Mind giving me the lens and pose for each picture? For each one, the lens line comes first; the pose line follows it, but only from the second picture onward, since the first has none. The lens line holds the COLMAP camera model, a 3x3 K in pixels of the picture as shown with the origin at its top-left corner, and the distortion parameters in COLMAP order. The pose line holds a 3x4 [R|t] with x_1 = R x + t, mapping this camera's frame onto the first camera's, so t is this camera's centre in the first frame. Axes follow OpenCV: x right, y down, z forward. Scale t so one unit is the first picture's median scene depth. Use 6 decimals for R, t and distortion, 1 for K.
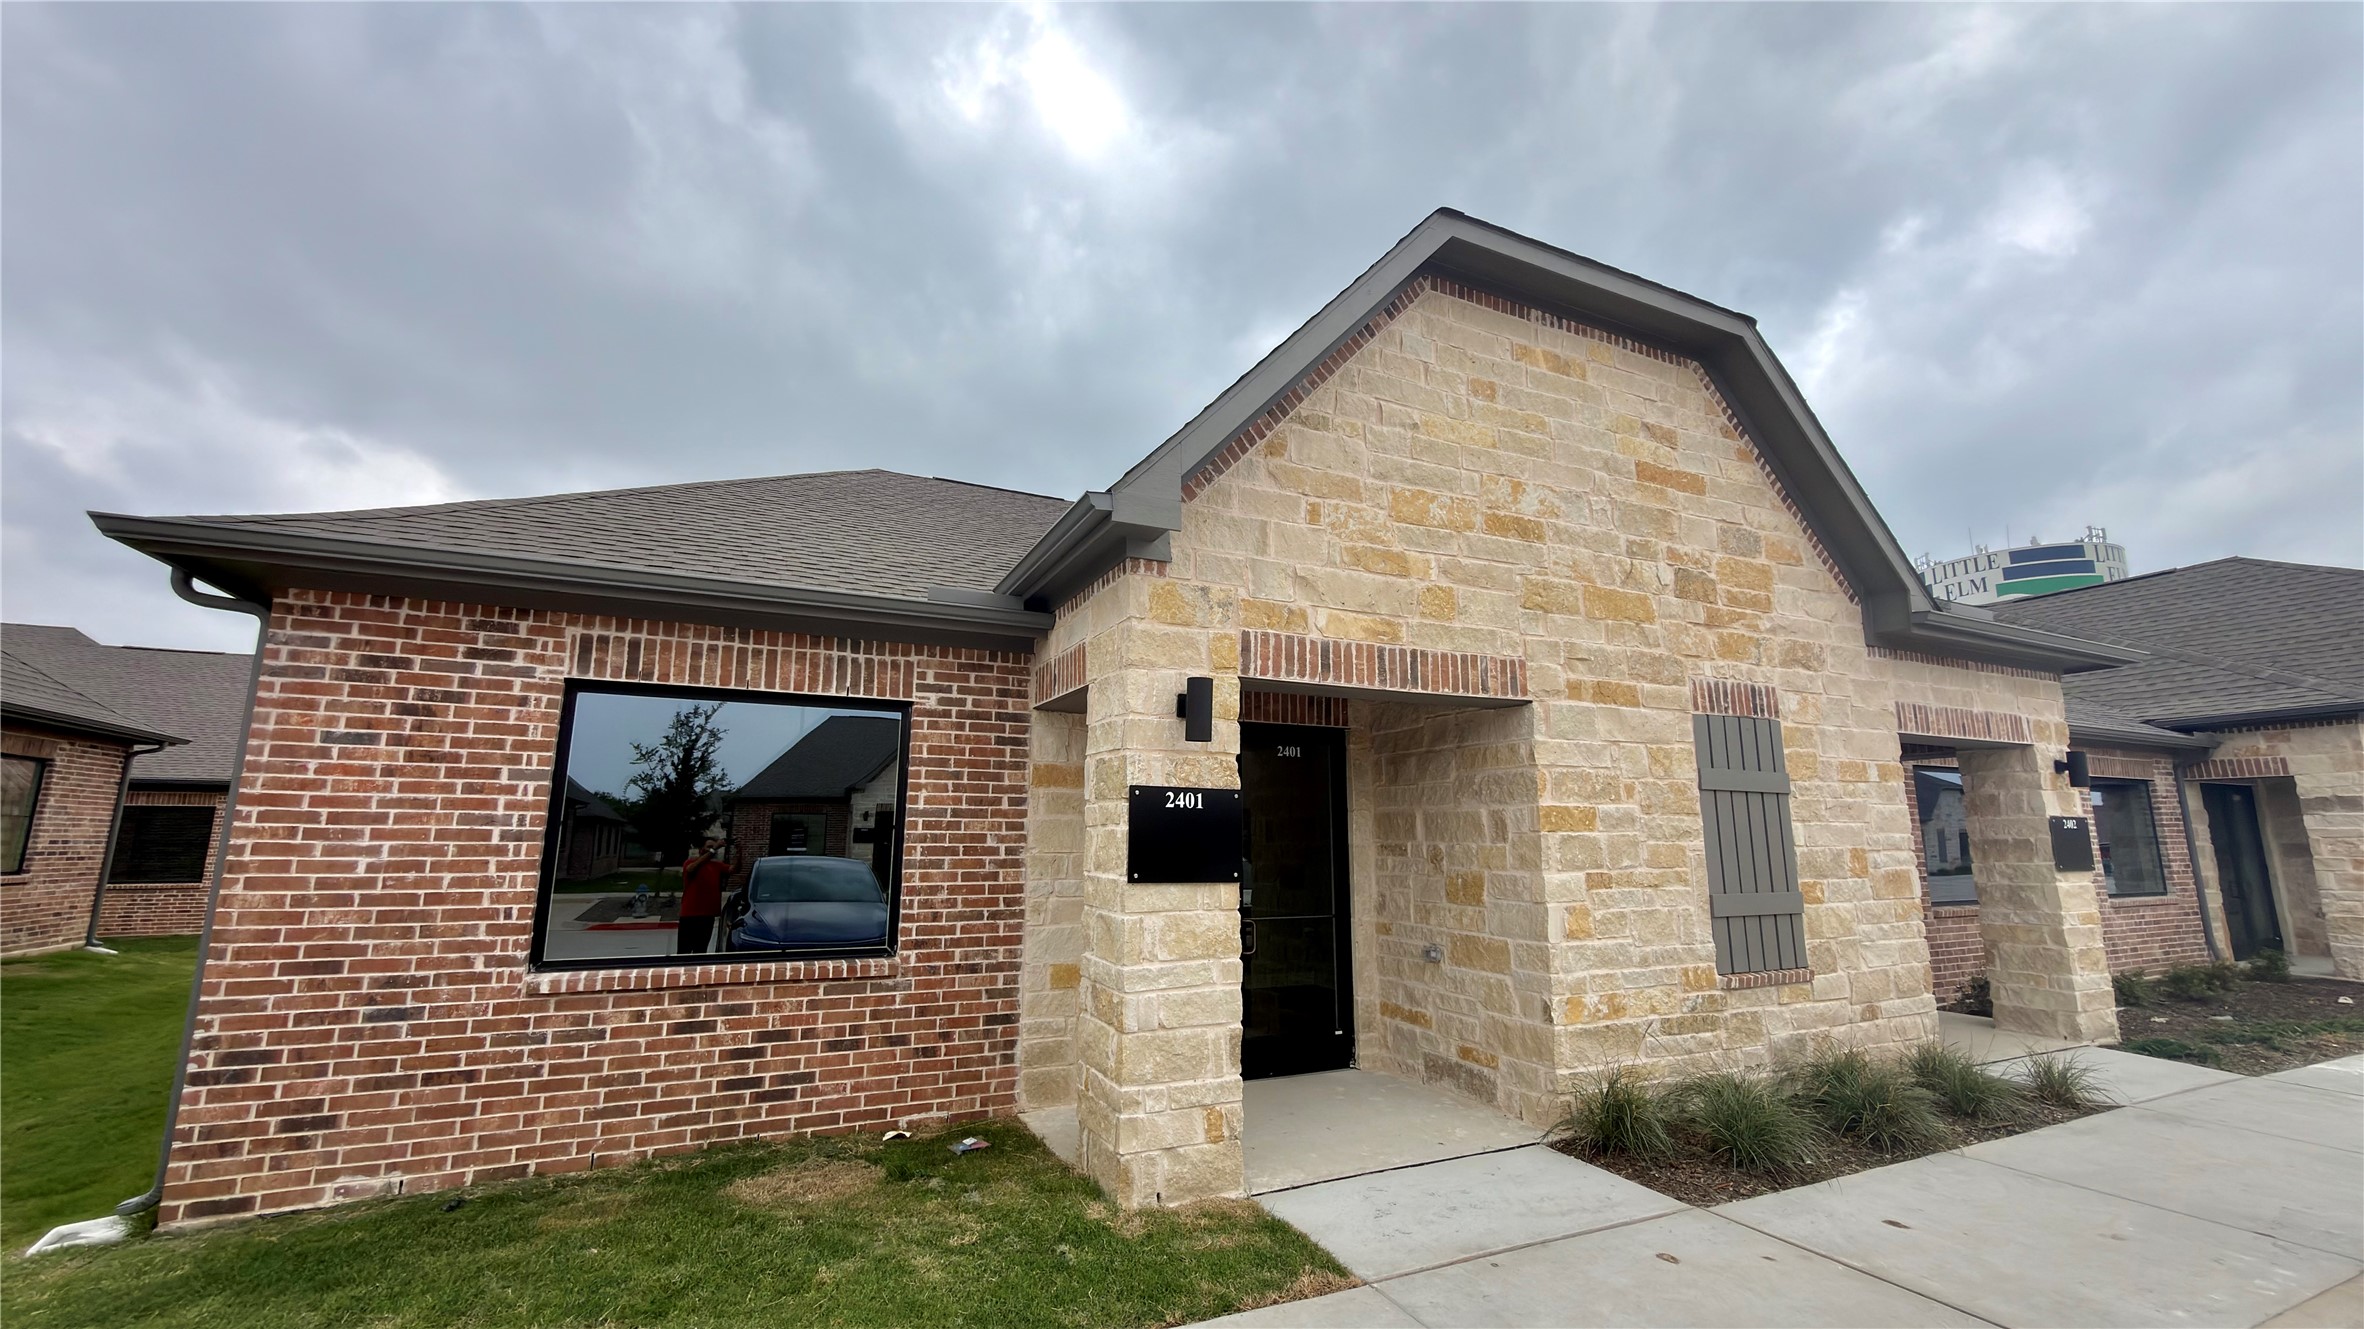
lens RADIAL K [[934.9, 0, 1177.3], [0, 934.9, 670.4], [0, 0, 1]] dist [0.000389, 0.000159]
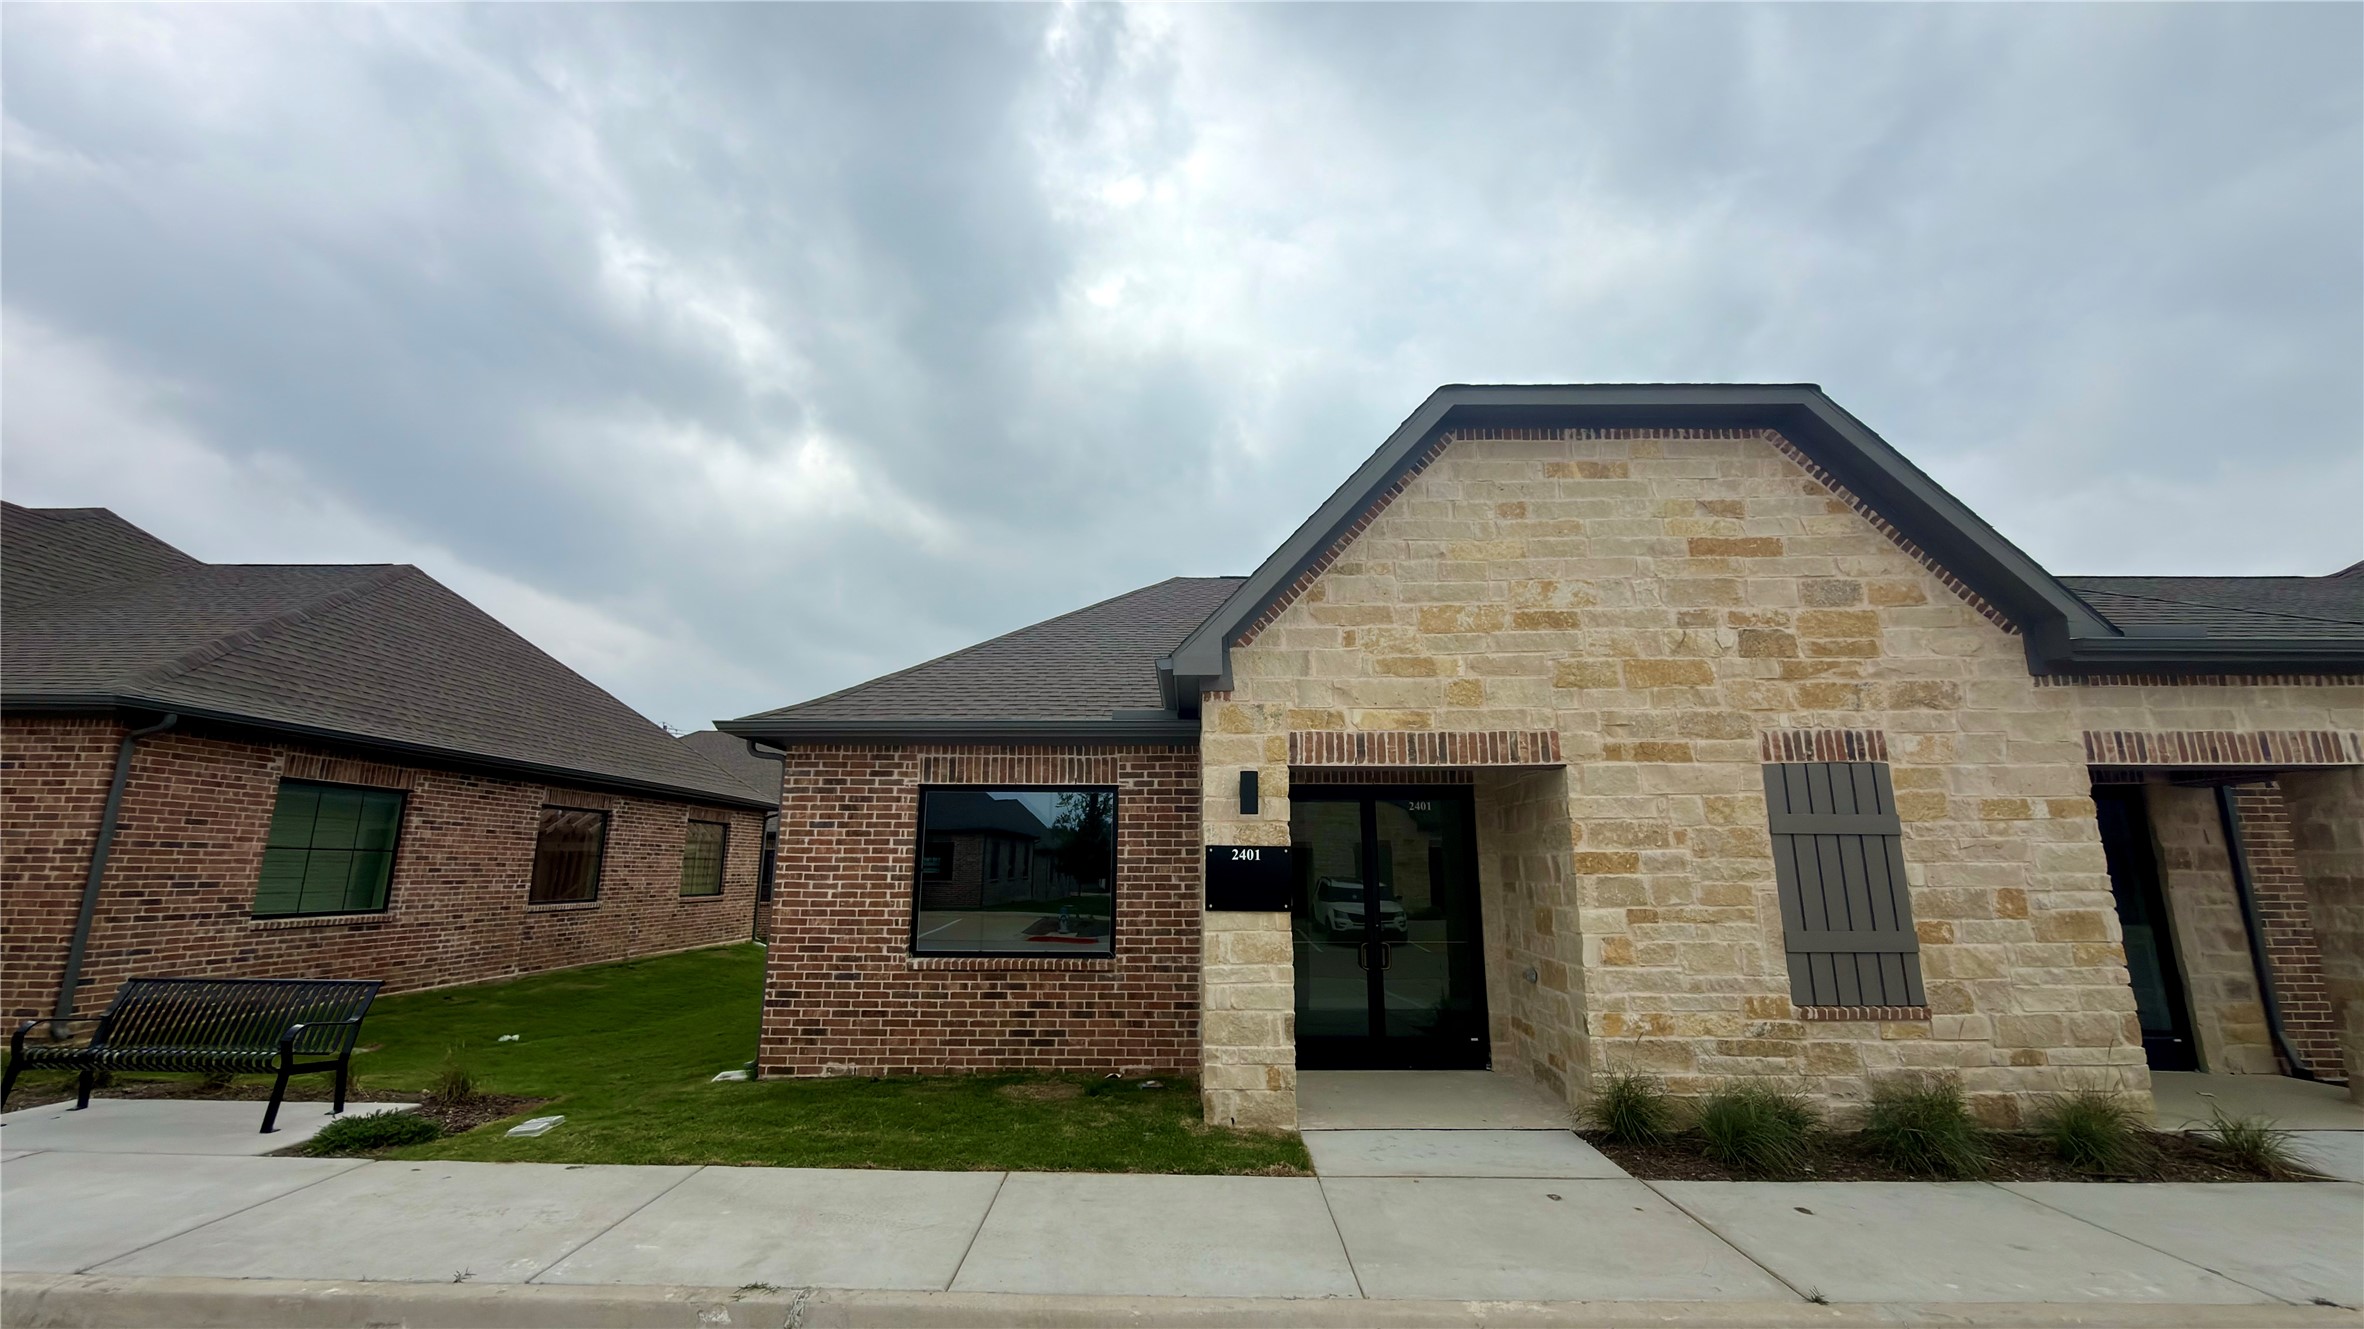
lens RADIAL K [[936.8, 0, 1182.6], [0, 936.8, 671.0], [0, 0, 1]] dist [-0.000345, -0.000274]
pose [[0.903561, -0.090365, -0.418821, 0.449279], [0.078706, 0.995878, -0.045071, -0.072140], [0.421167, 0.007761, 0.906950, -0.303878]]
